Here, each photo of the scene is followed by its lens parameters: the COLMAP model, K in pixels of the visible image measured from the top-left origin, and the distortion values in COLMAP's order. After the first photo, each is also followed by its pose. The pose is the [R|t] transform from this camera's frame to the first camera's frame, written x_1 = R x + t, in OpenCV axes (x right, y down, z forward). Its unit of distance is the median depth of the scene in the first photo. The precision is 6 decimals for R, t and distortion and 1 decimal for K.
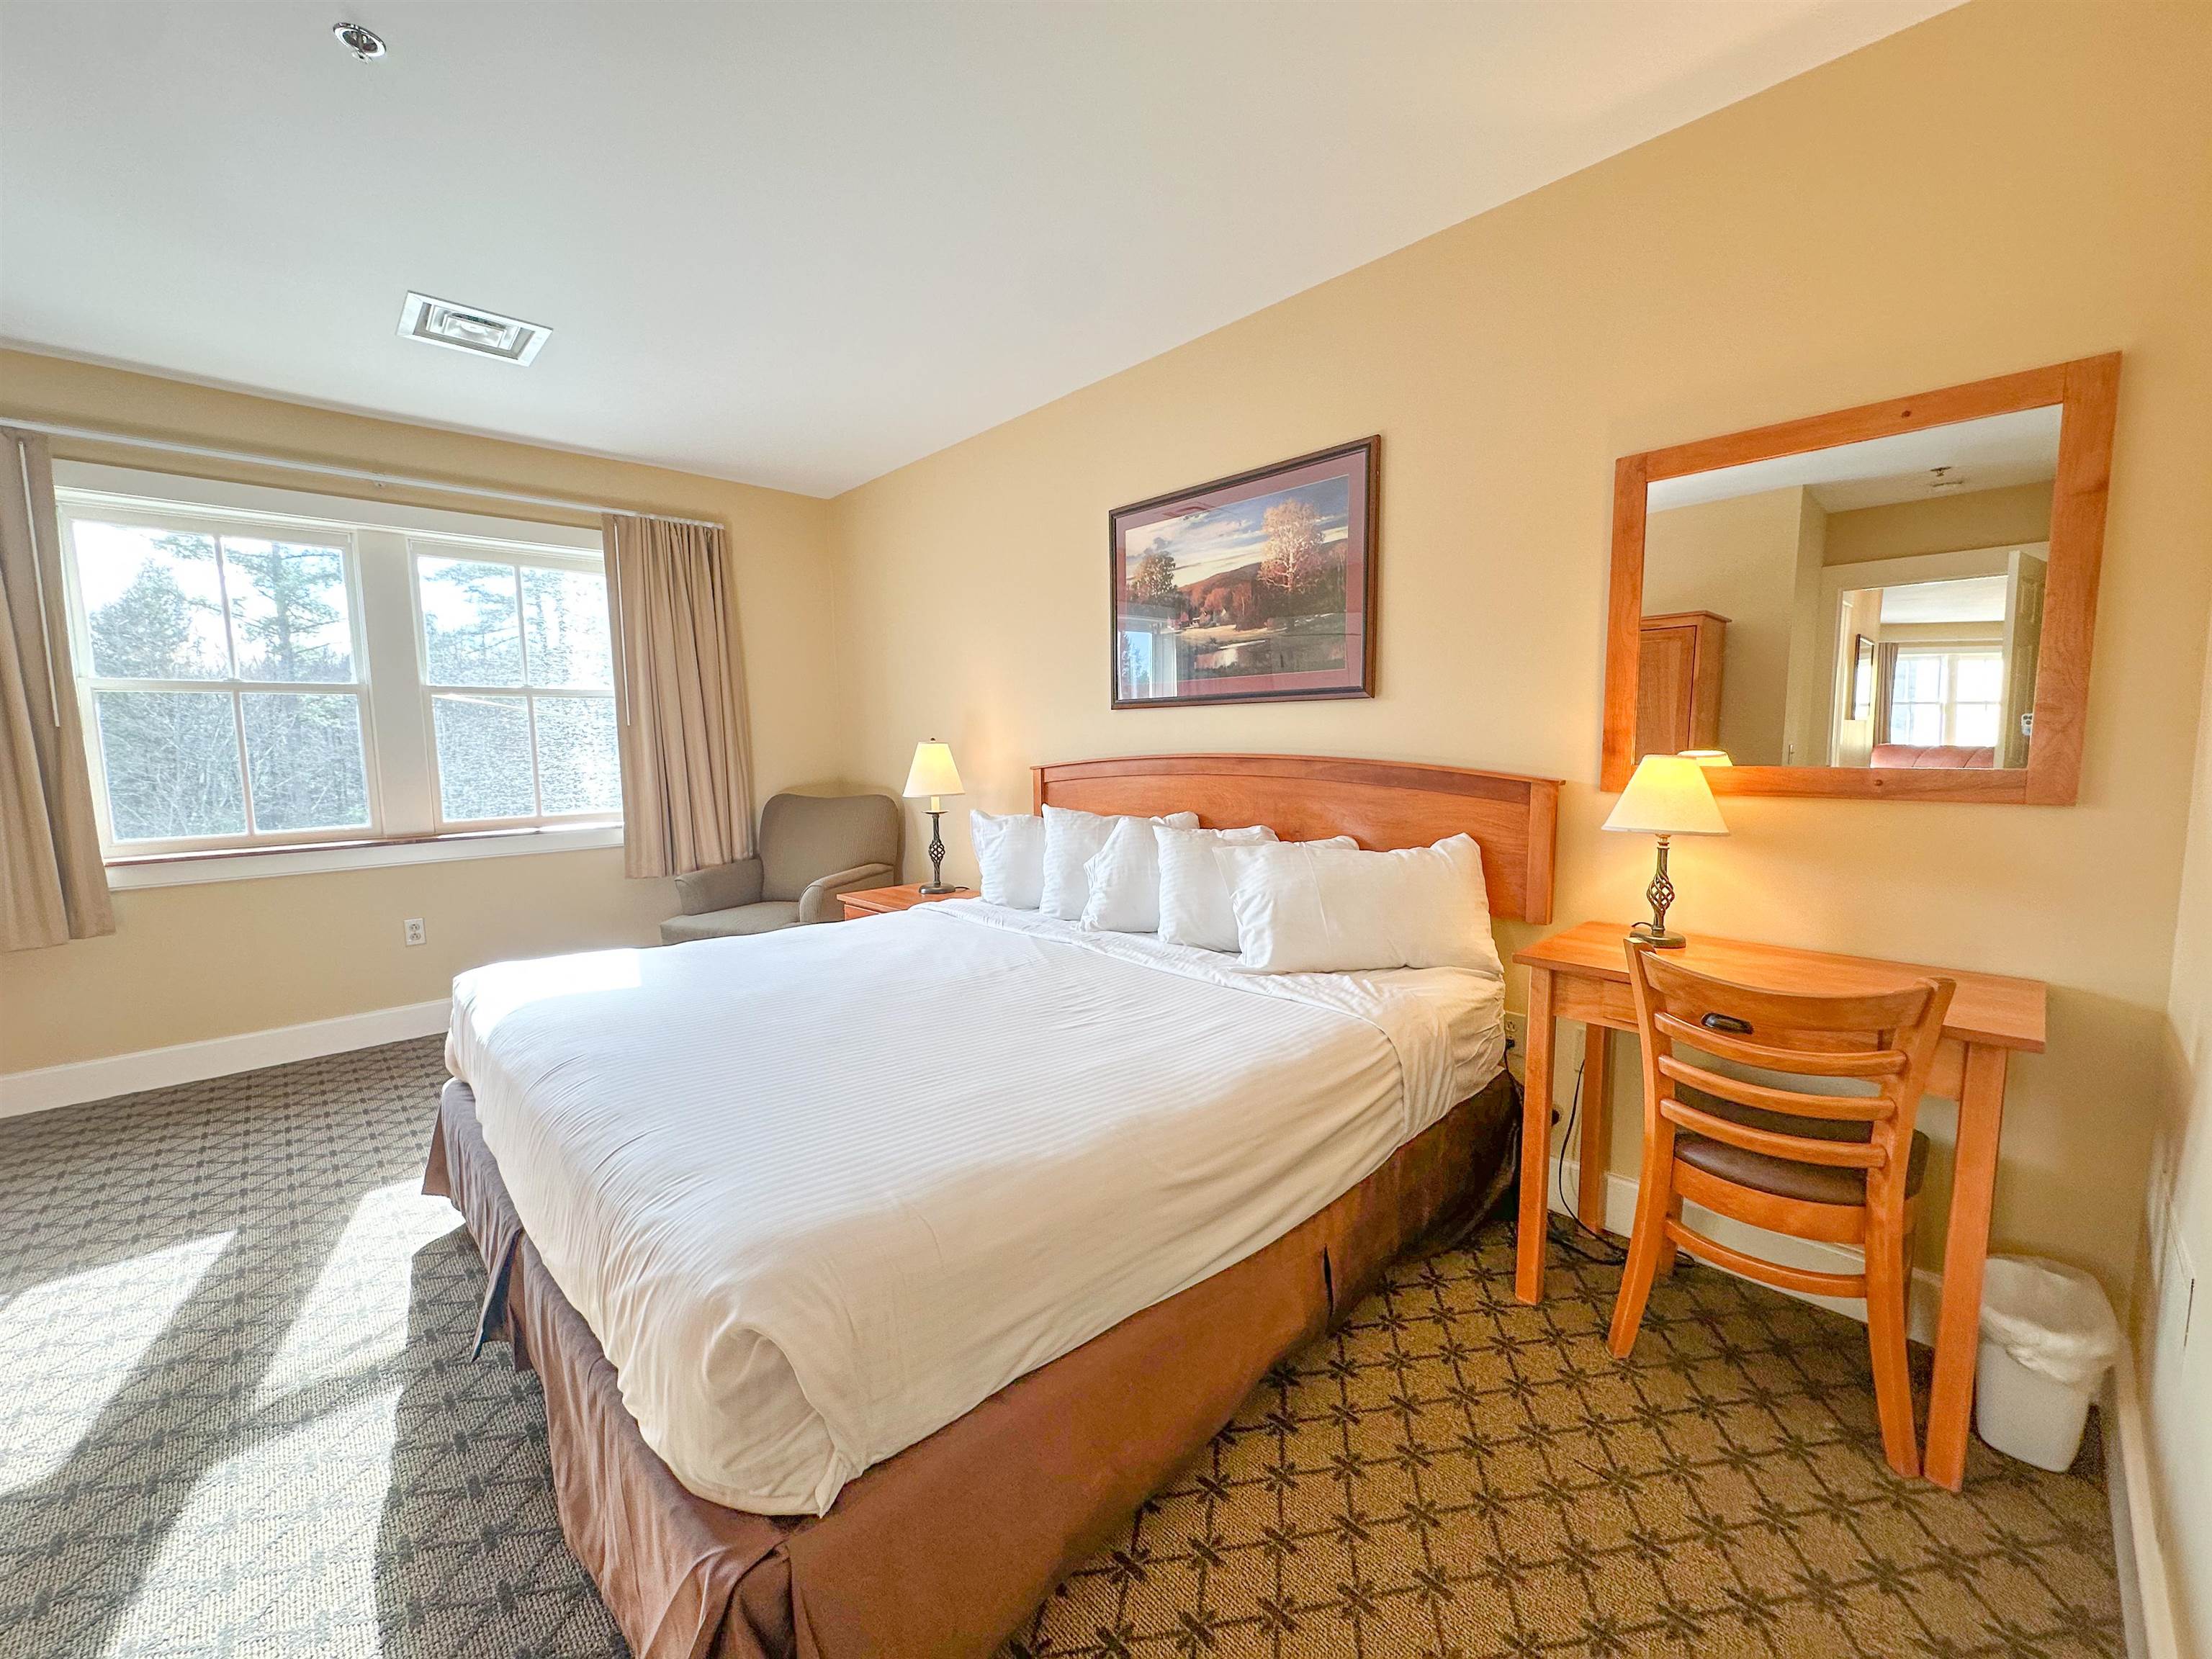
lens RADIAL K [[879.6, 0, 1107.7], [0, 879.6, 830.1], [0, 0, 1]] dist [-0.006319, 0.000888]
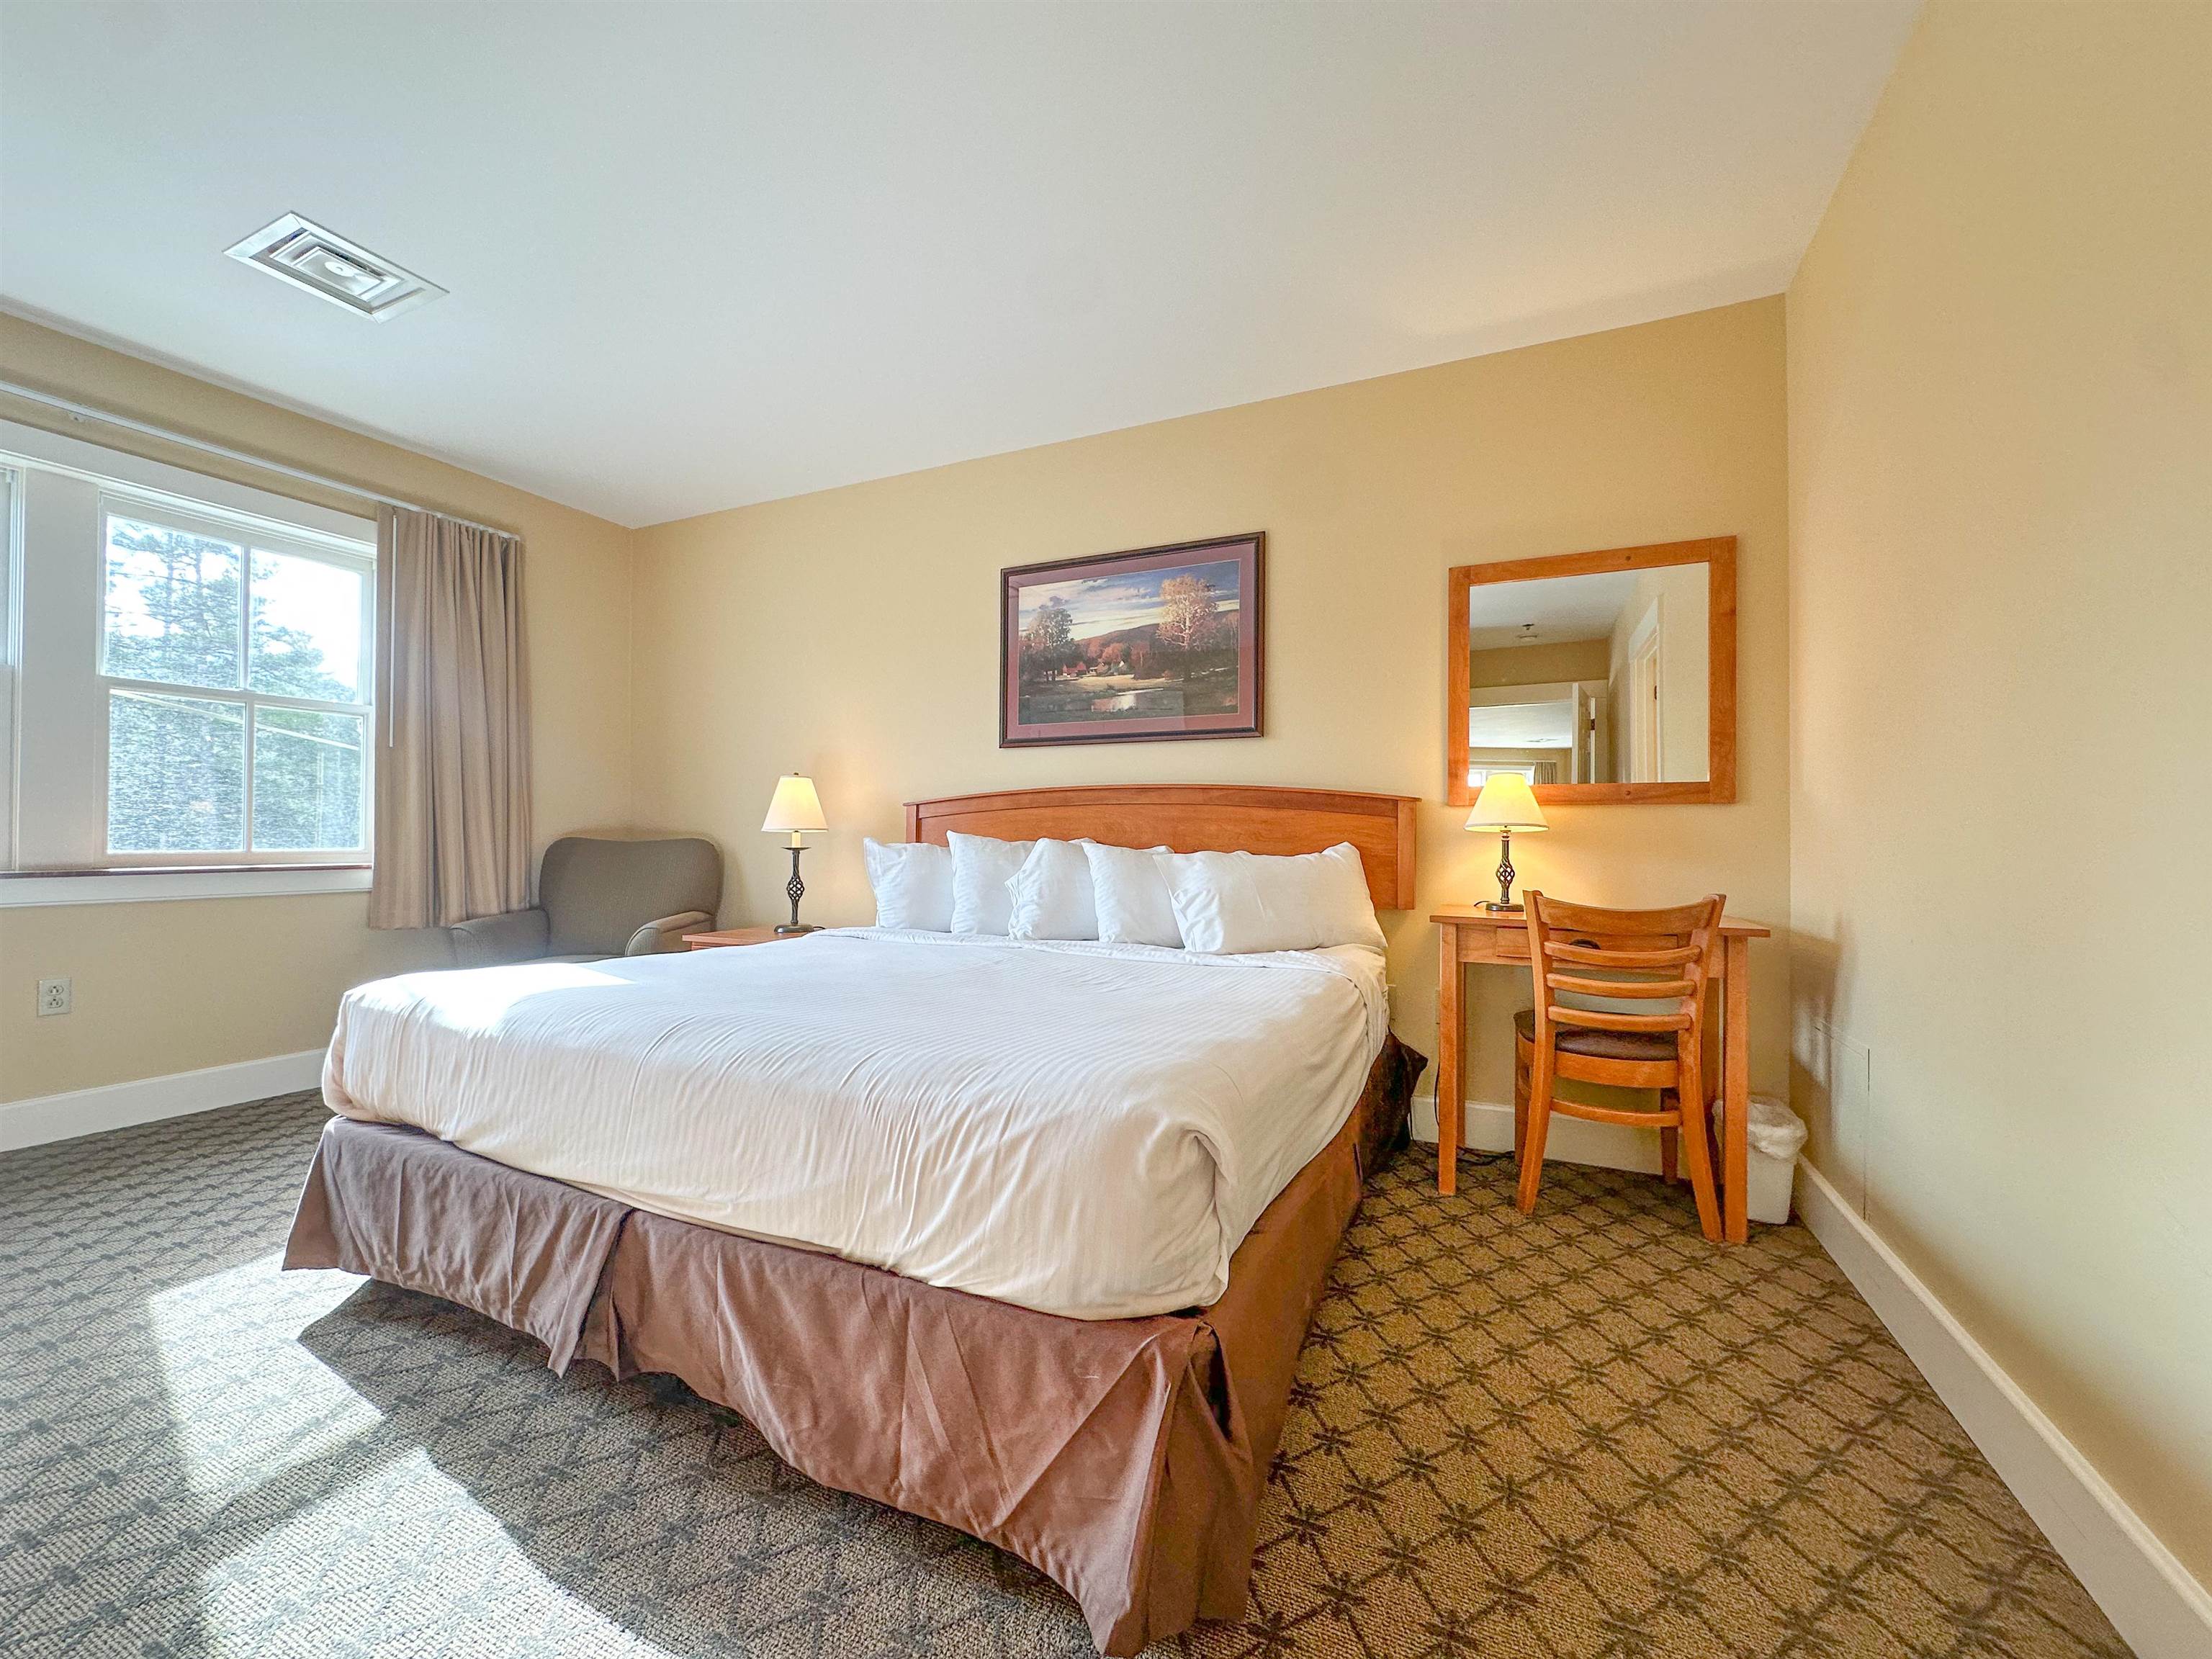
lens RADIAL K [[879.6, 0, 1105.1], [0, 879.6, 831.3], [0, 0, 1]] dist [-0.006319, 0.000888]
pose [[0.929435, 0.022658, 0.368291, -0.343550], [0.019551, 0.993687, -0.110473, 0.108615], [-0.368469, 0.109878, 0.923124, -0.035690]]
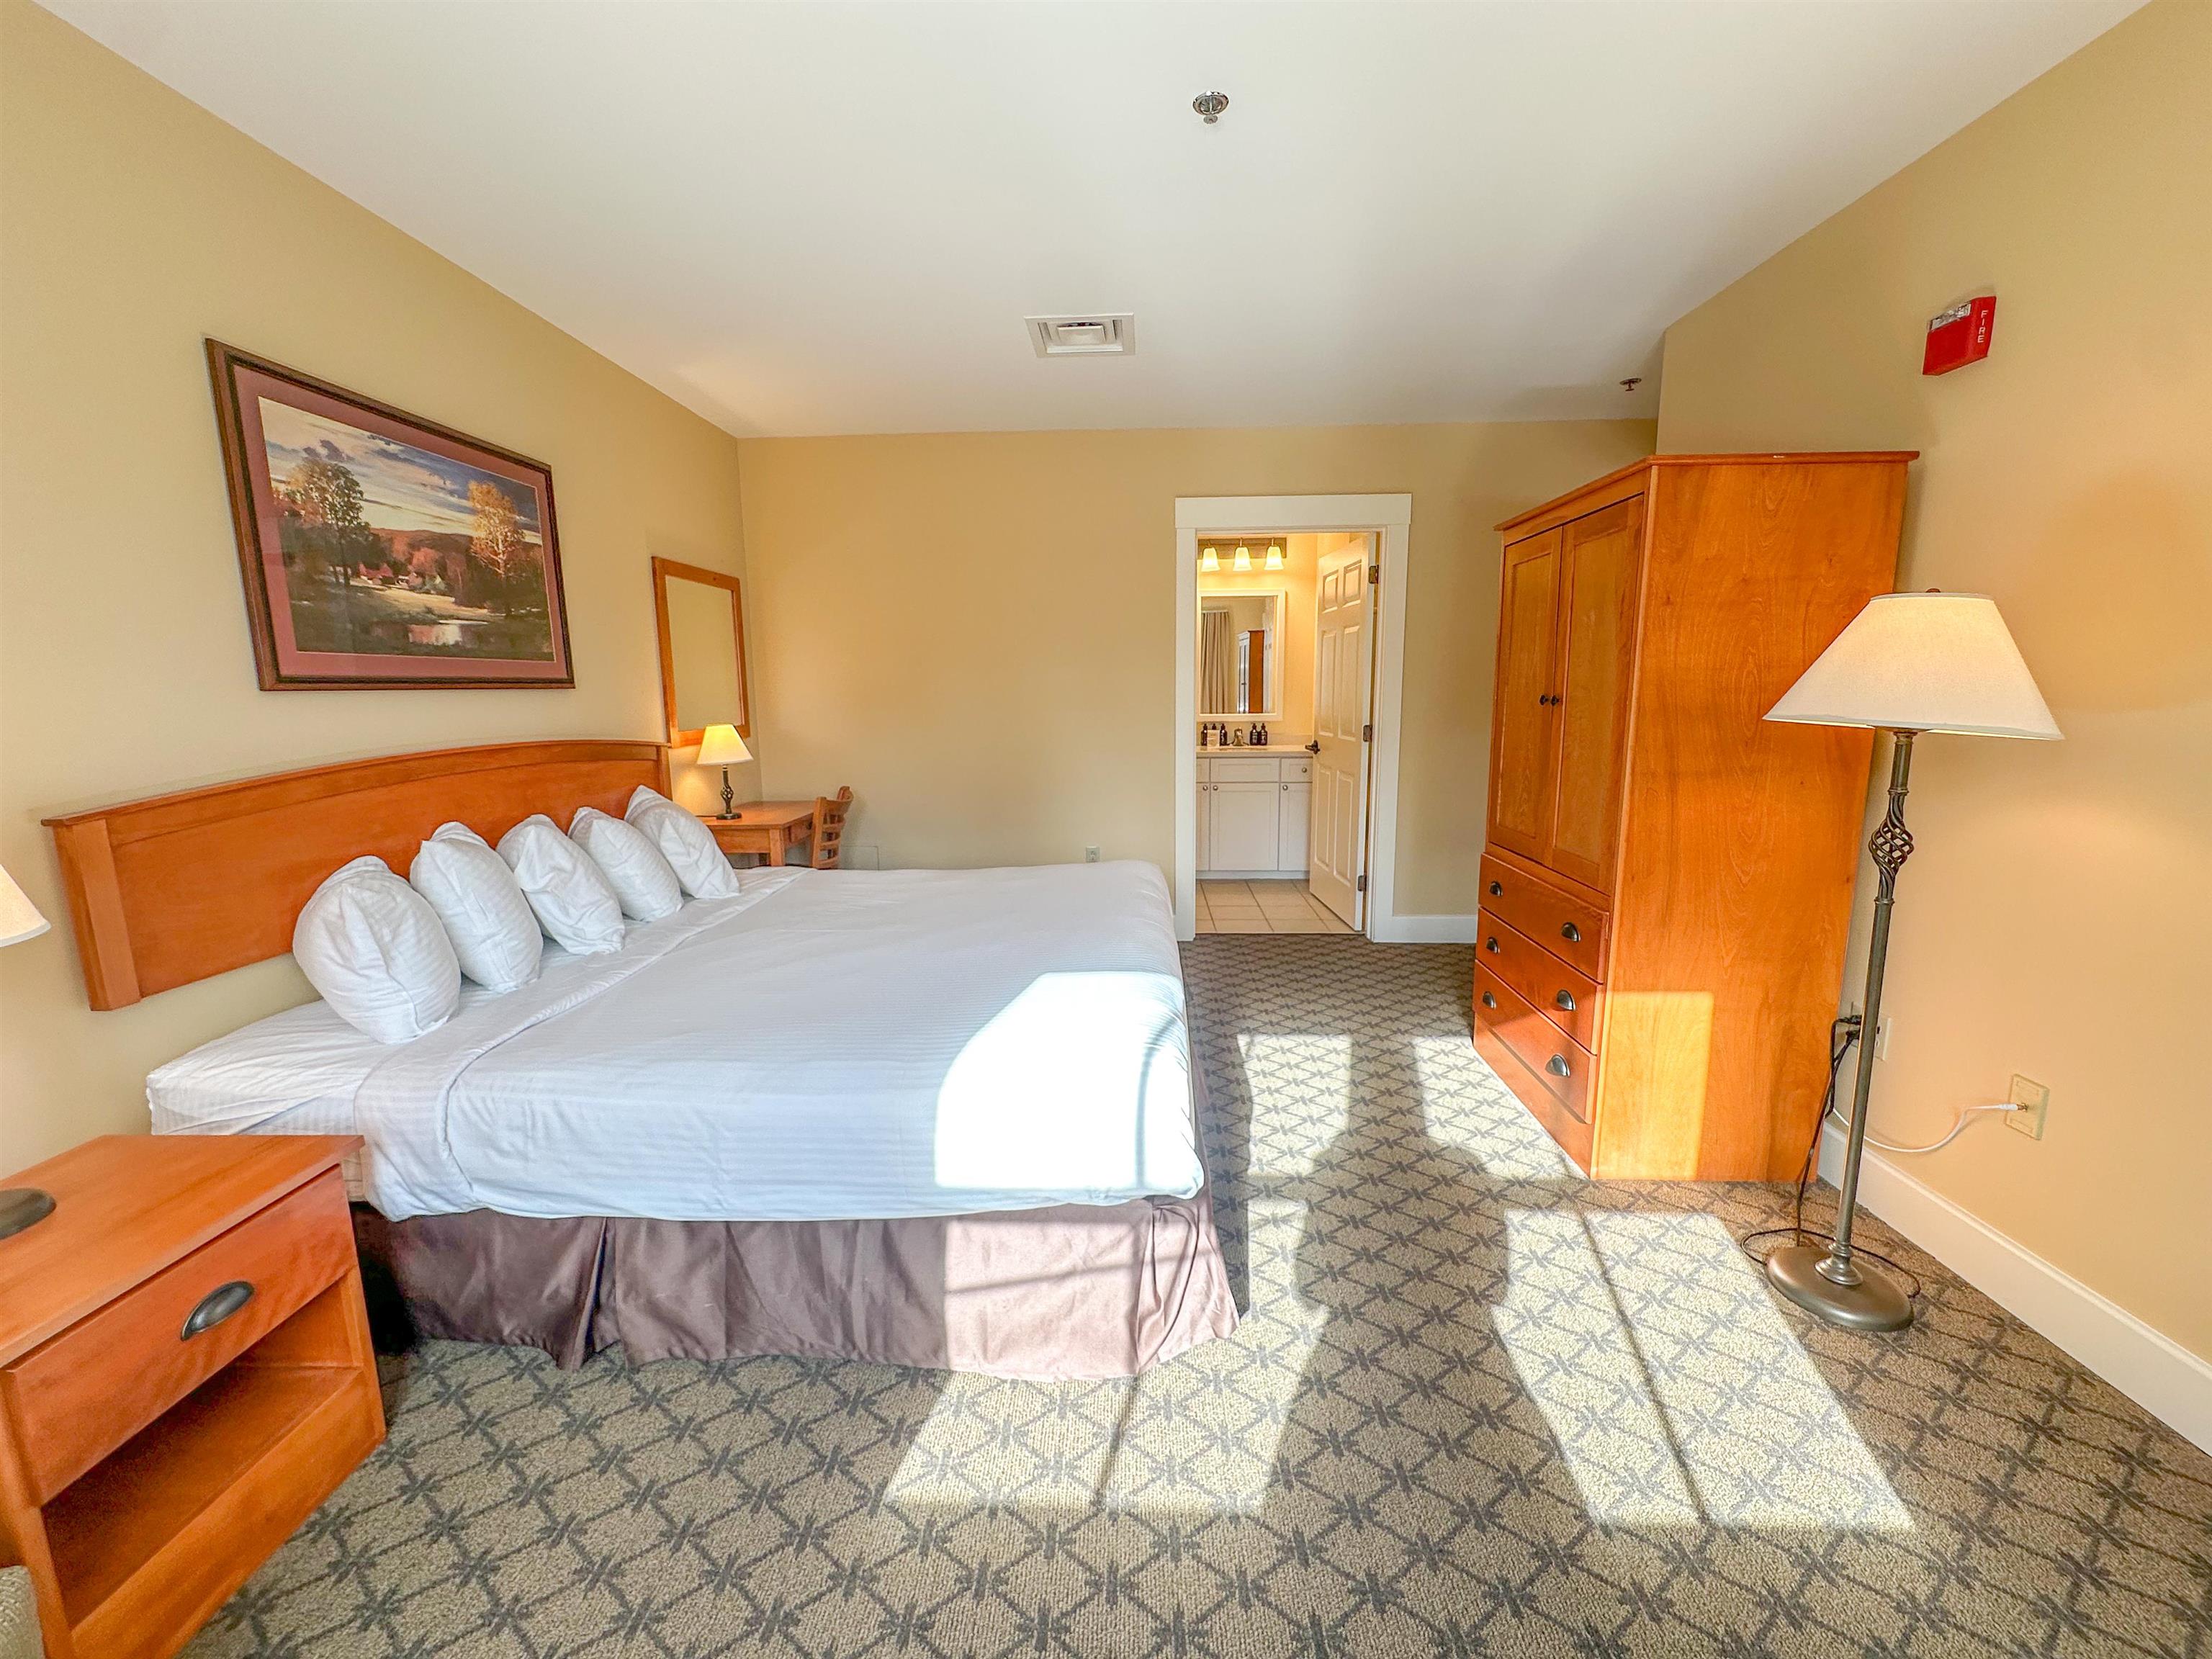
lens RADIAL K [[879.6, 0, 1114.4], [0, 879.6, 830.3], [0, 0, 1]] dist [-0.006319, 0.000888]
pose [[-0.706964, -0.096856, 0.700586, -1.044050], [0.091142, 0.969842, 0.226052, -0.162542], [-0.701352, 0.223664, -0.676816, 1.302274]]
